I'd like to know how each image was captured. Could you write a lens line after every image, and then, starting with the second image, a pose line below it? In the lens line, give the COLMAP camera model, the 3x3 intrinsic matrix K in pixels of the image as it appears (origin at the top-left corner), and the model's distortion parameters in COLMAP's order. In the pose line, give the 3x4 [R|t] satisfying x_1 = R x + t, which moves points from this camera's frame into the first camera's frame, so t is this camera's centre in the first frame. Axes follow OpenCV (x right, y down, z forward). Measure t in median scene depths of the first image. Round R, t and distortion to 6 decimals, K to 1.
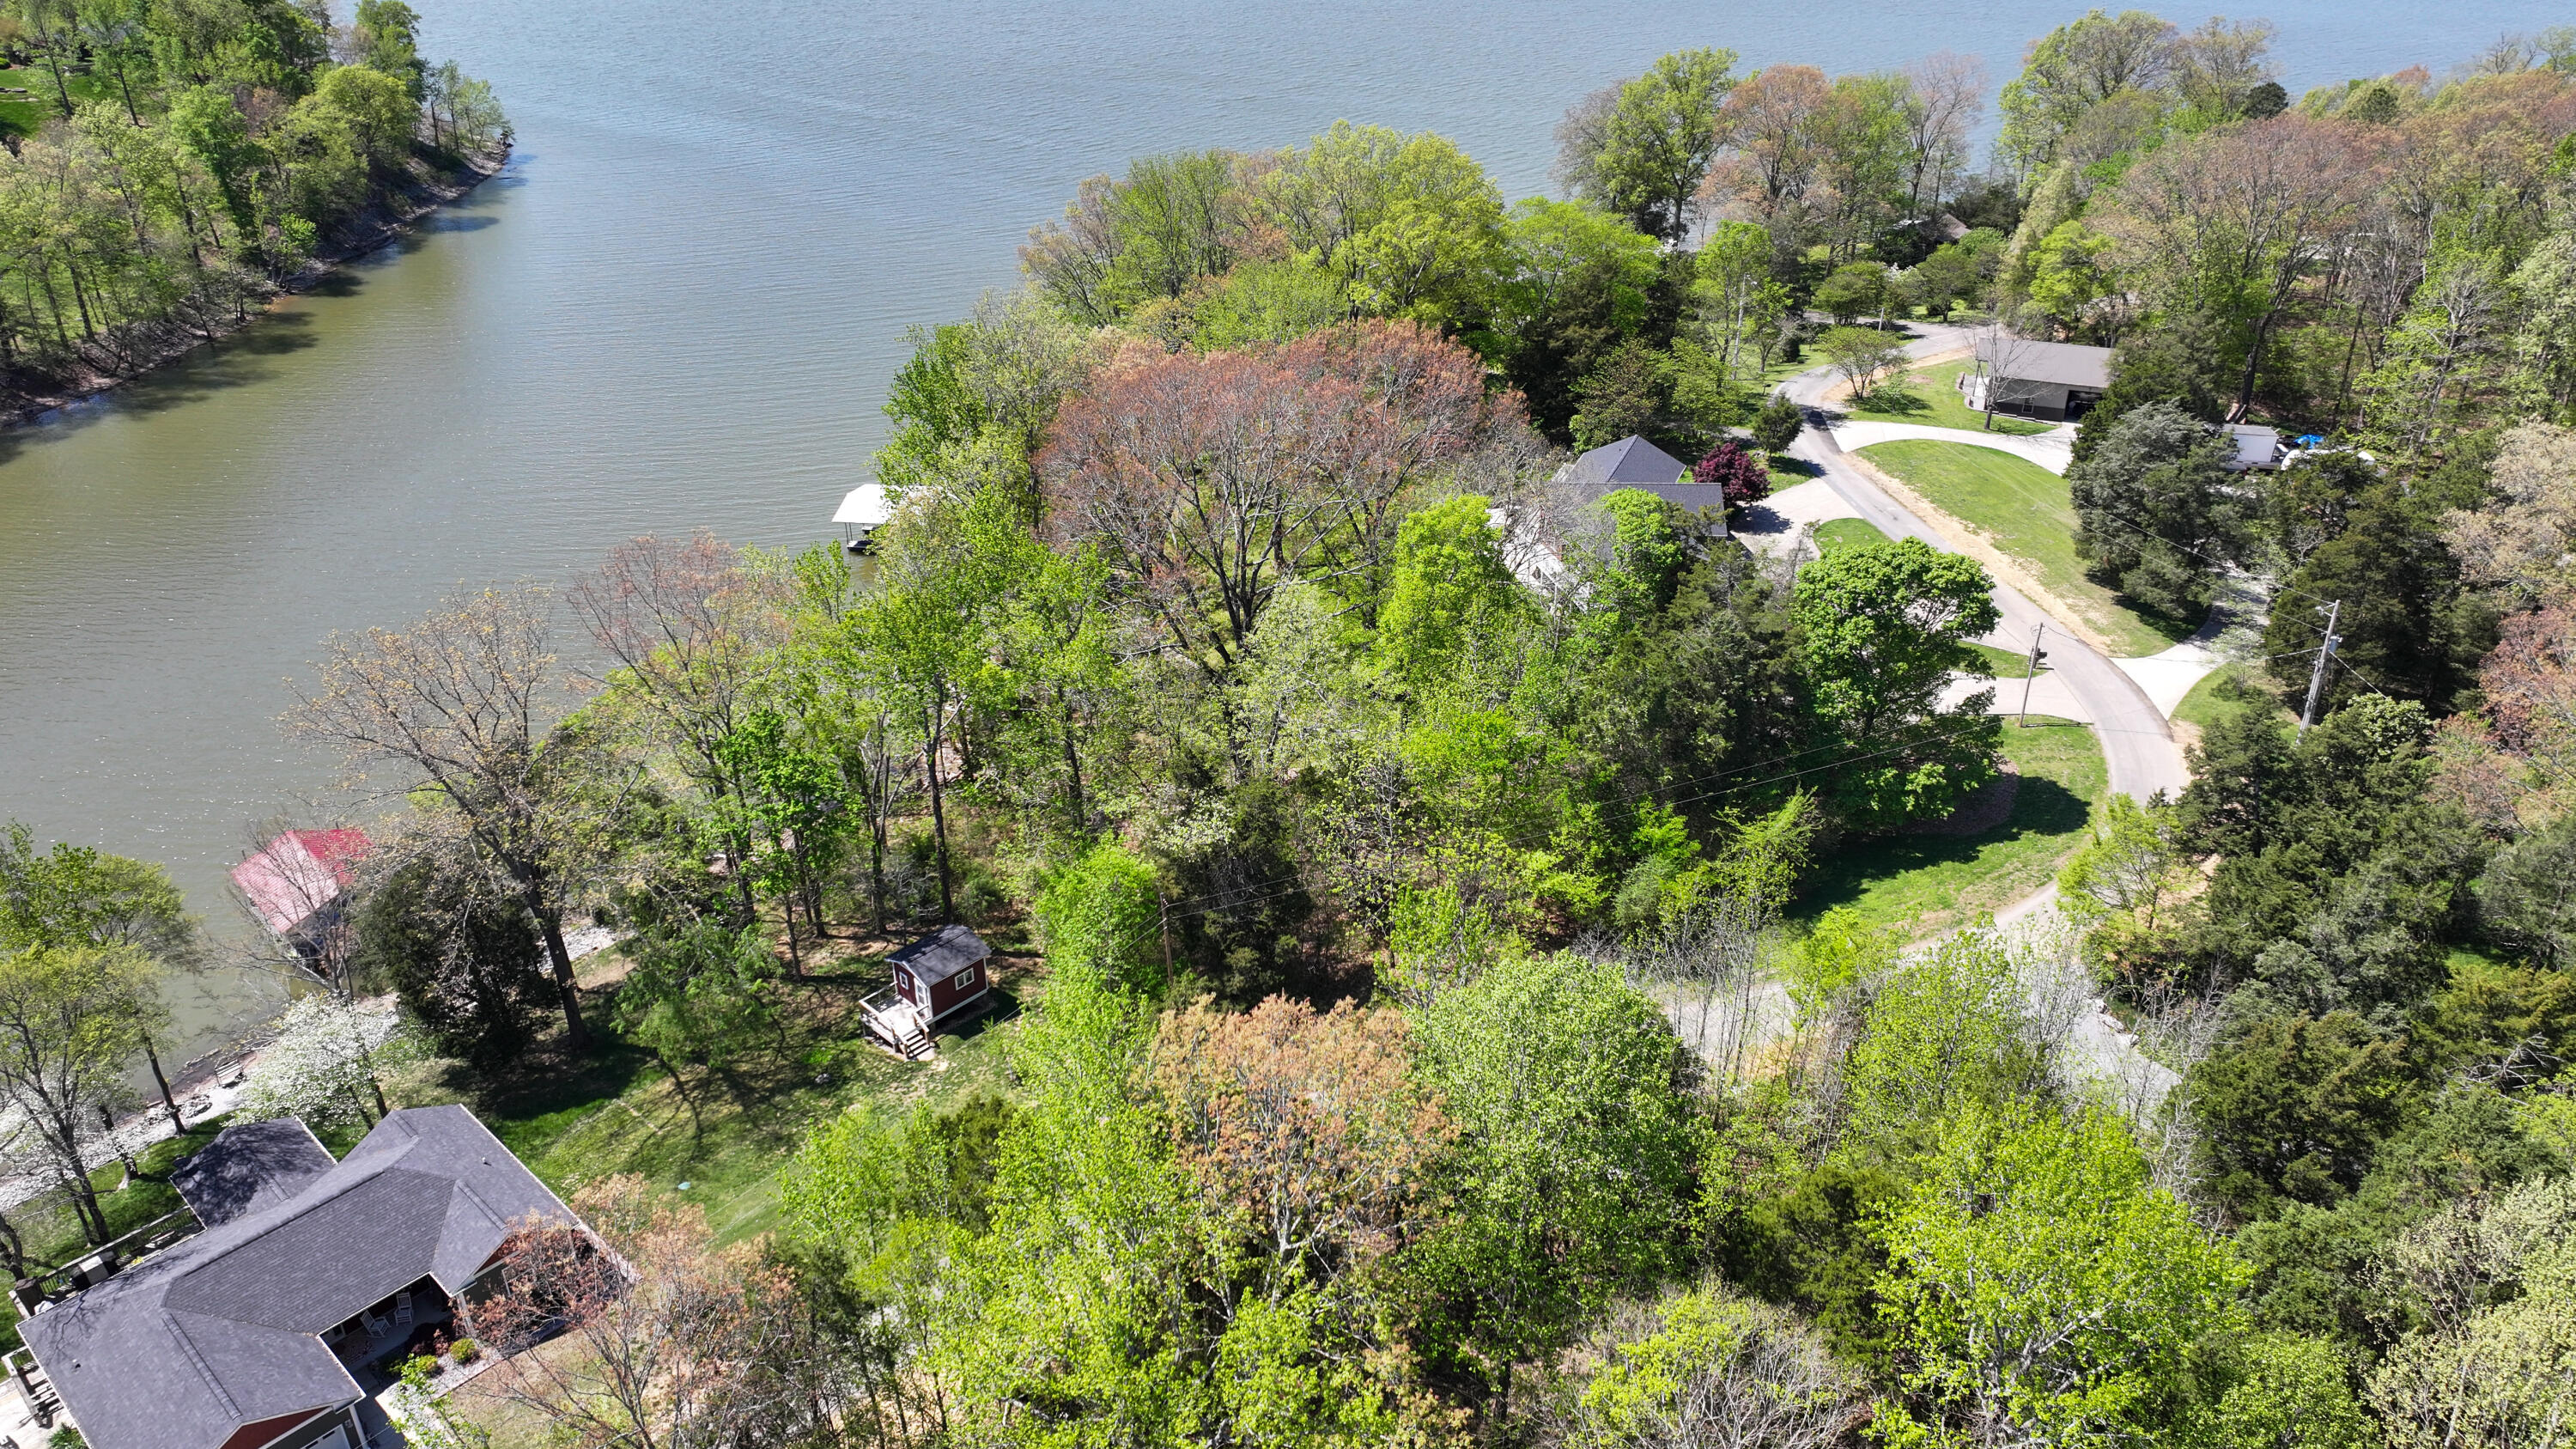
lens RADIAL K [[1813.8, 0, 1278.2], [0, 1813.8, 733.2], [0, 0, 1]] dist [-0.004561, 0.022389]
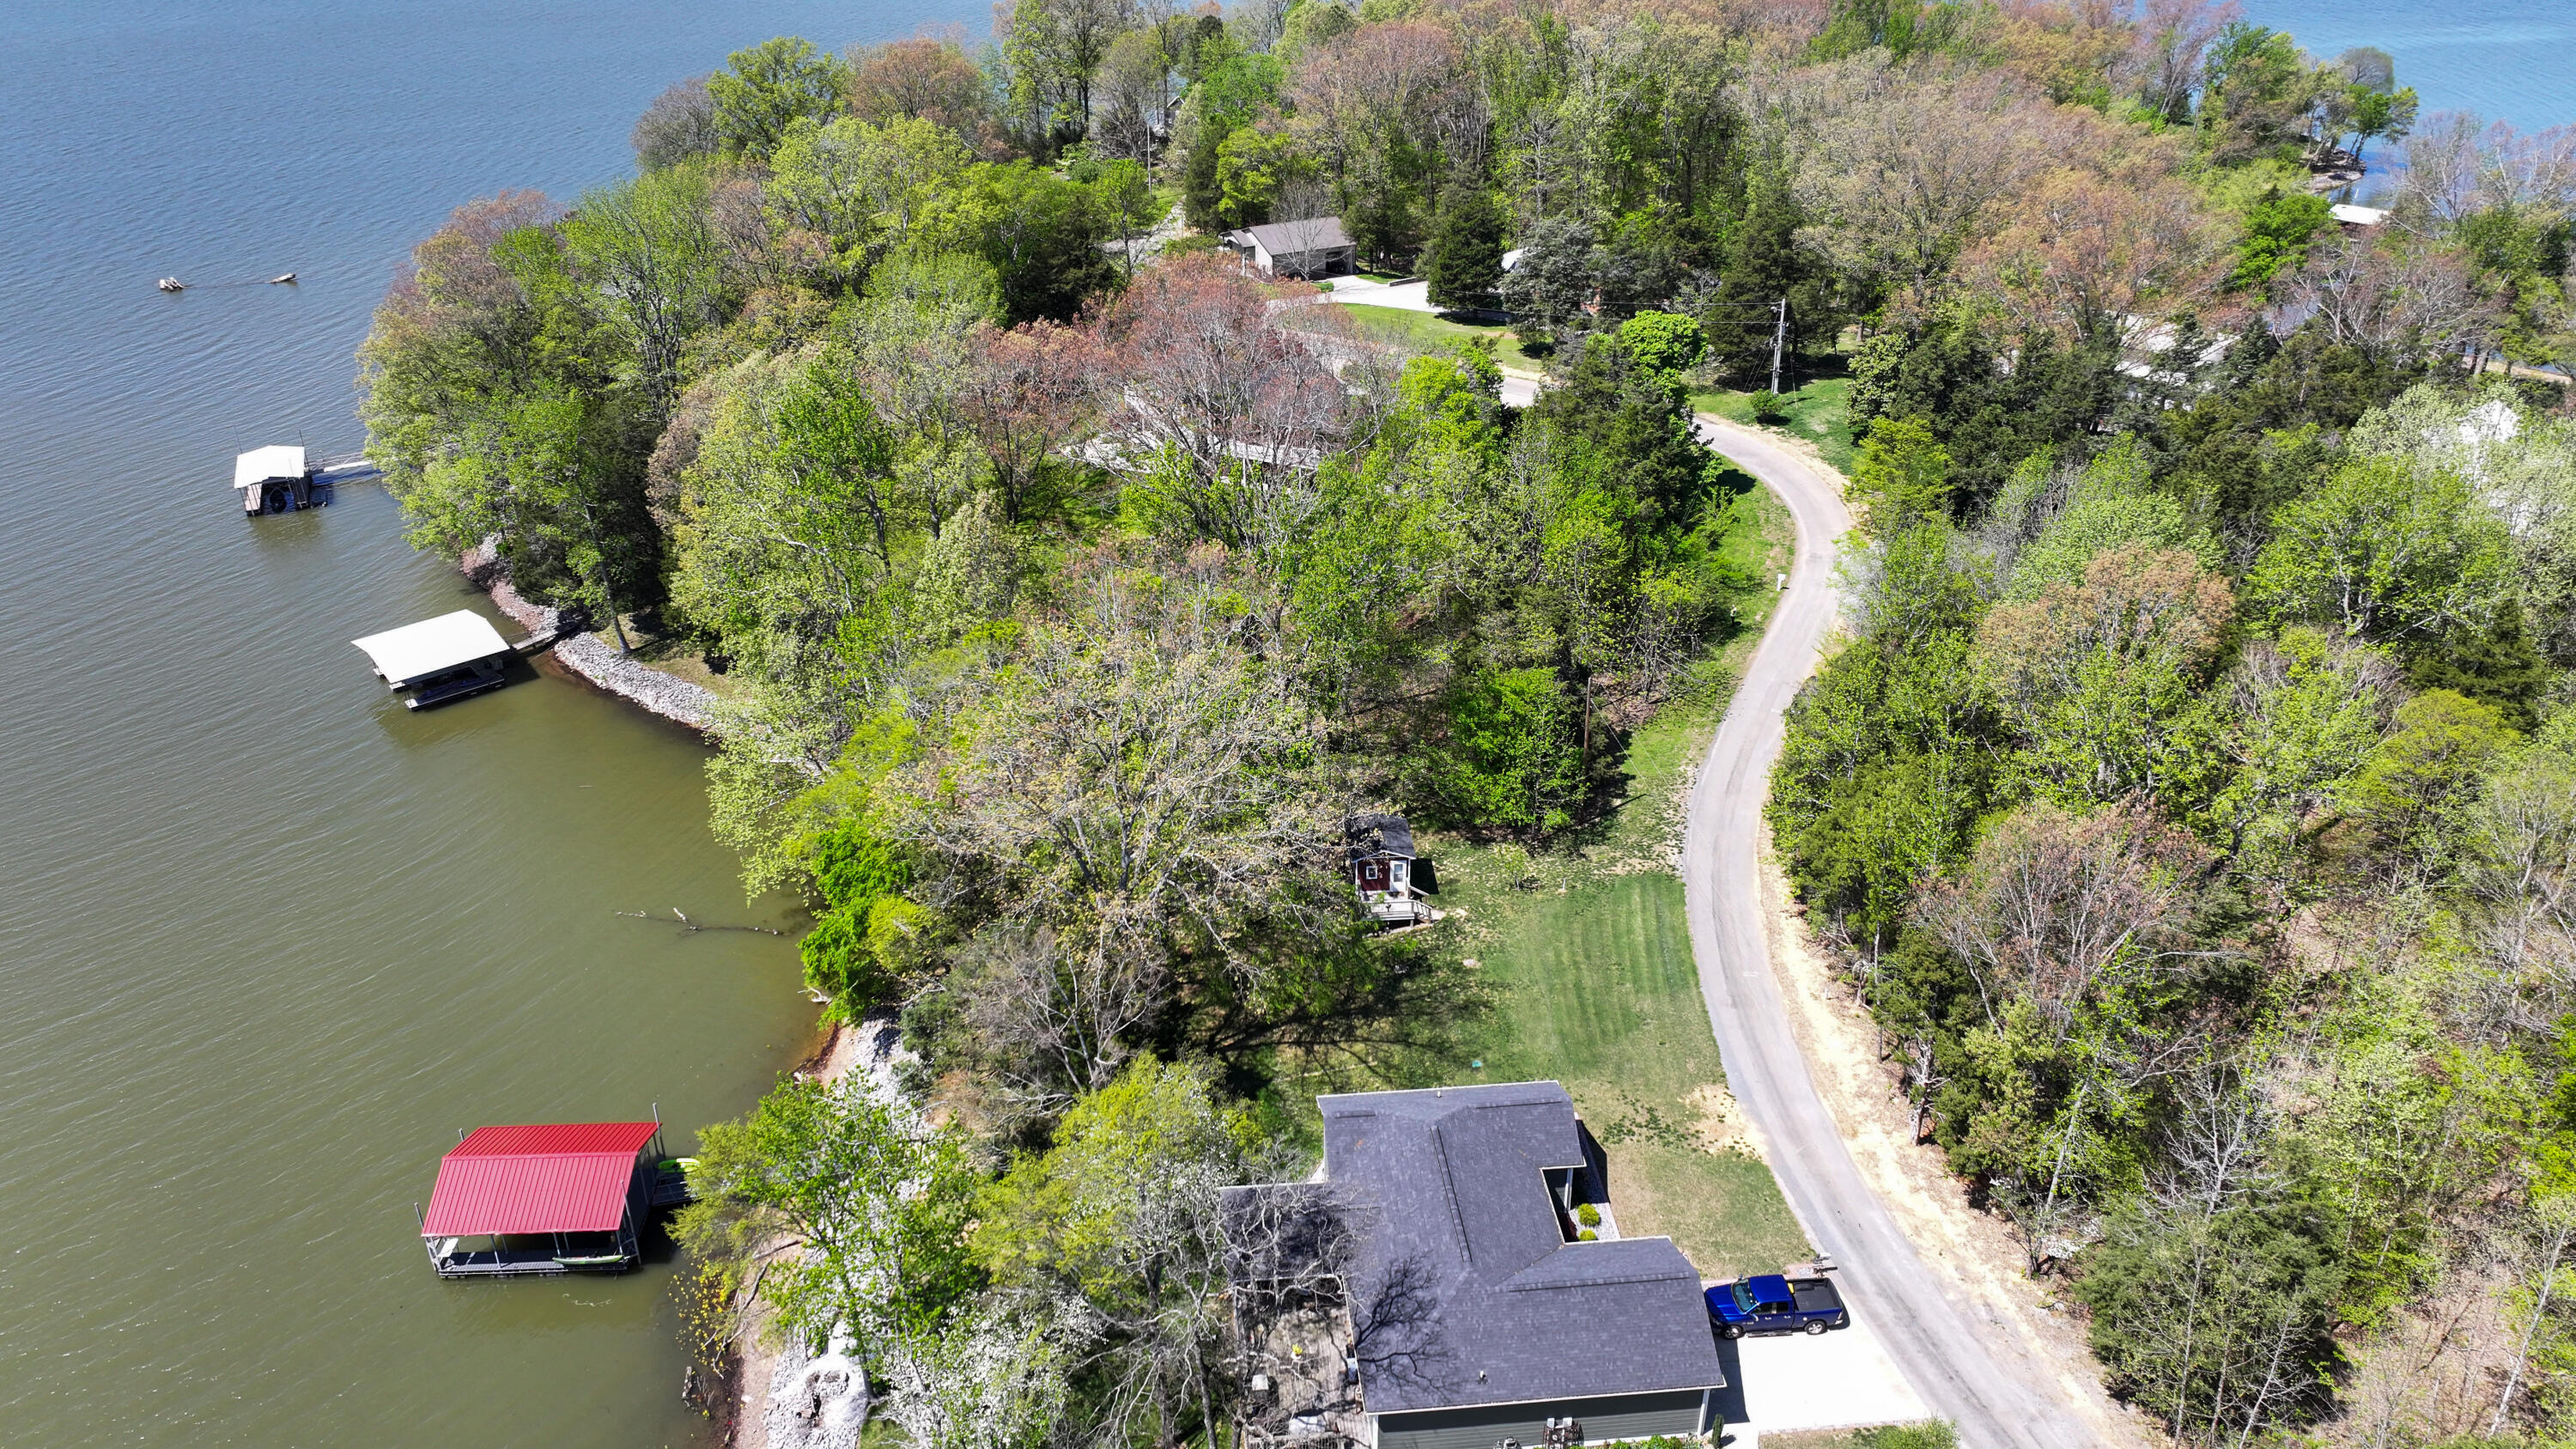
lens RADIAL K [[1813.8, 0, 1287.1], [0, 1813.8, 710.1], [0, 0, 1]] dist [-0.004561, 0.022389]
pose [[0.664799, -0.350479, 0.659703, -0.927840], [0.360465, 0.923998, 0.127641, -0.111501], [-0.654299, 0.152945, 0.740608, 0.213548]]
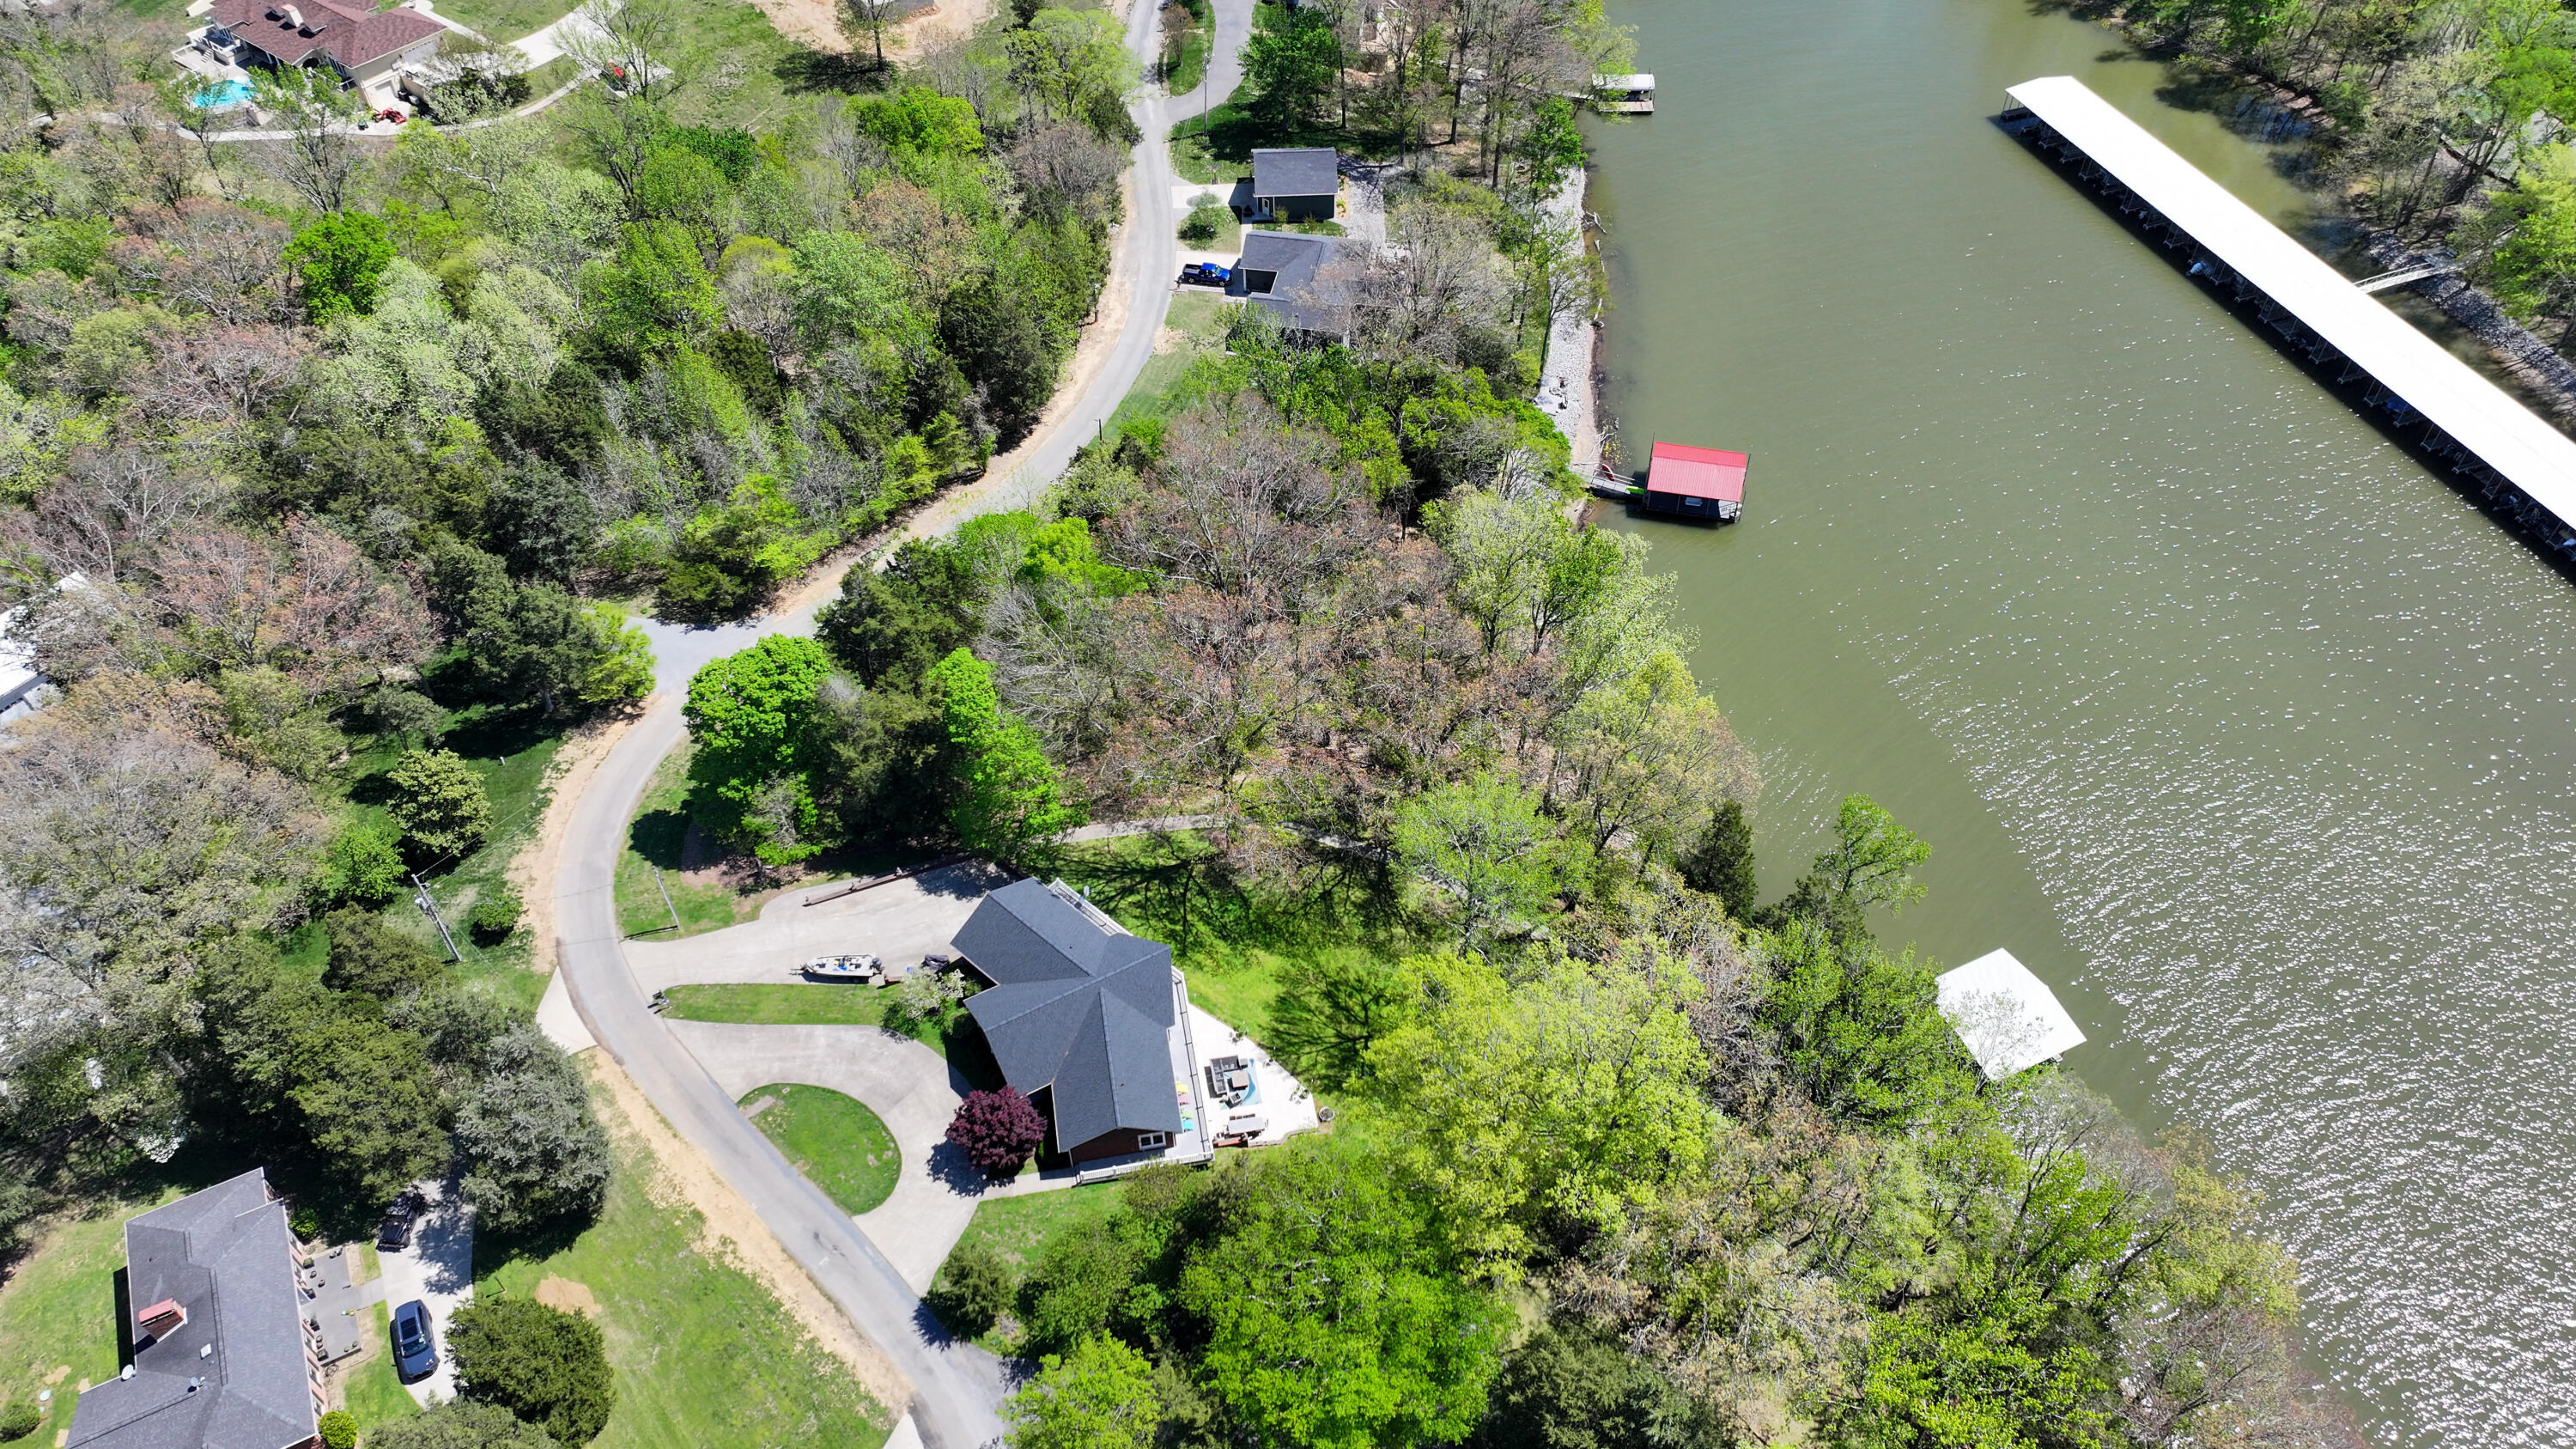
lens RADIAL K [[1813.8, 0, 1291.5], [0, 1813.8, 704.5], [0, 0, 1]] dist [-0.004561, 0.022389]
pose [[-0.845091, 0.400668, -0.353958, 0.530188], [-0.239121, 0.308879, 0.920551, -1.533123], [0.478166, 0.862588, -0.165223, 1.548367]]
